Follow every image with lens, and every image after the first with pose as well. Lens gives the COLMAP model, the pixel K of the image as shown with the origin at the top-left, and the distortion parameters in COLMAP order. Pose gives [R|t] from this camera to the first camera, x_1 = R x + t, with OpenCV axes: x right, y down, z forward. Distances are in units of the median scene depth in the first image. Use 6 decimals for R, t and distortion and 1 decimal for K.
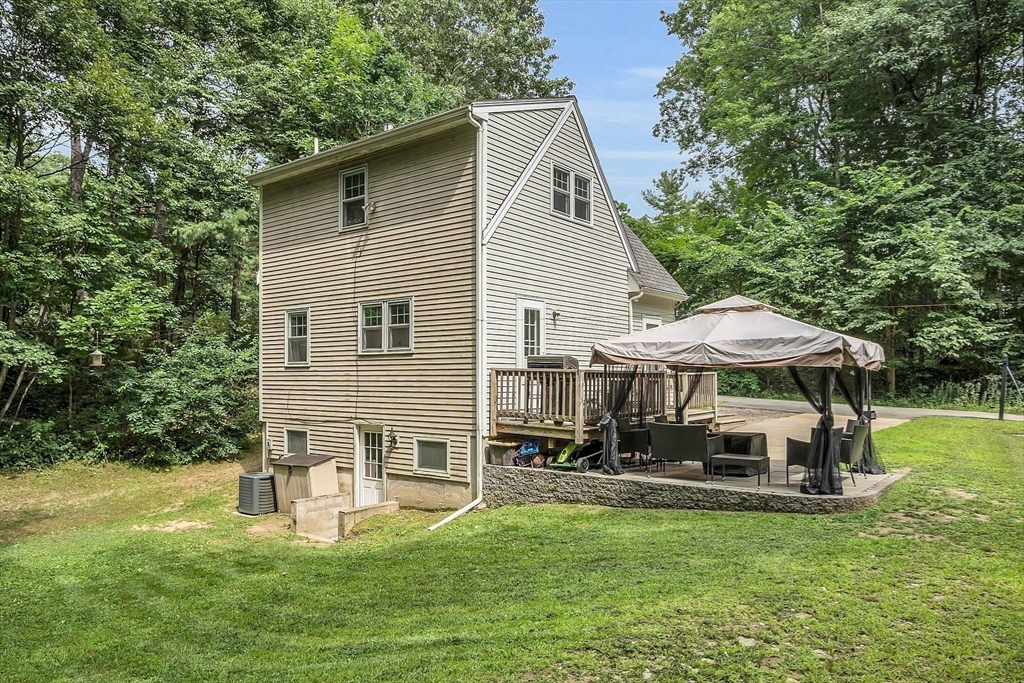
lens RADIAL K [[657.7, 0, 513.5], [0, 657.7, 337.8], [0, 0, 1]] dist [-0.004677, 0.006882]
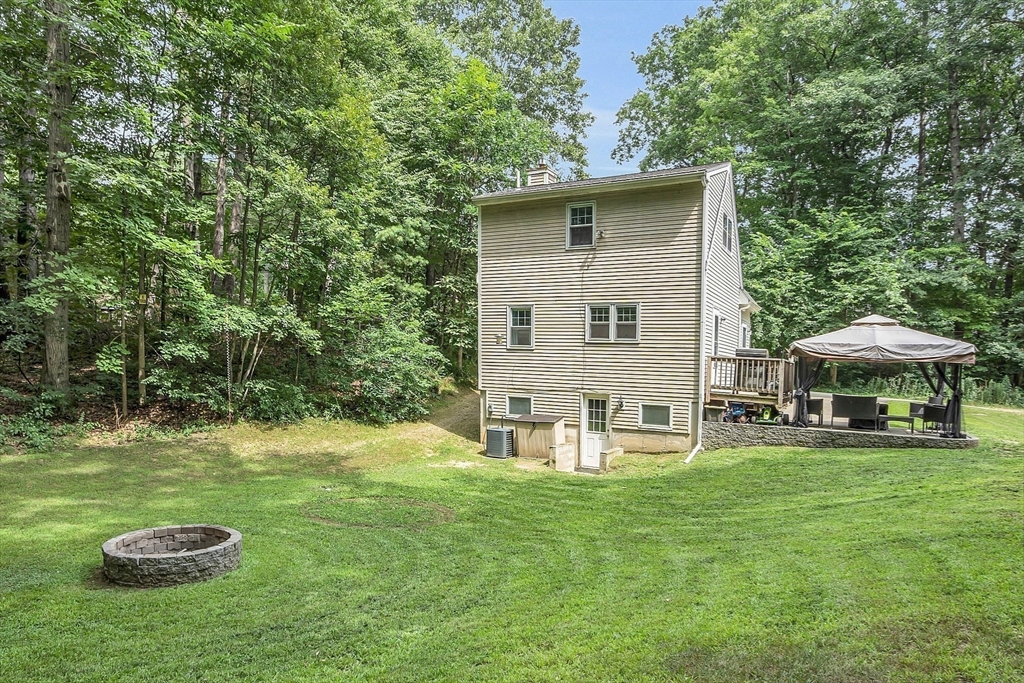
lens RADIAL K [[583.8, 0, 550.8], [0, 583.8, 364.0], [0, 0, 1]] dist [-0.012835, 0.003572]
pose [[0.986739, 0.033397, 0.158840, -0.497732], [-0.042728, 0.997533, 0.055695, 0.006265], [-0.156588, -0.061743, 0.985732, -0.184474]]
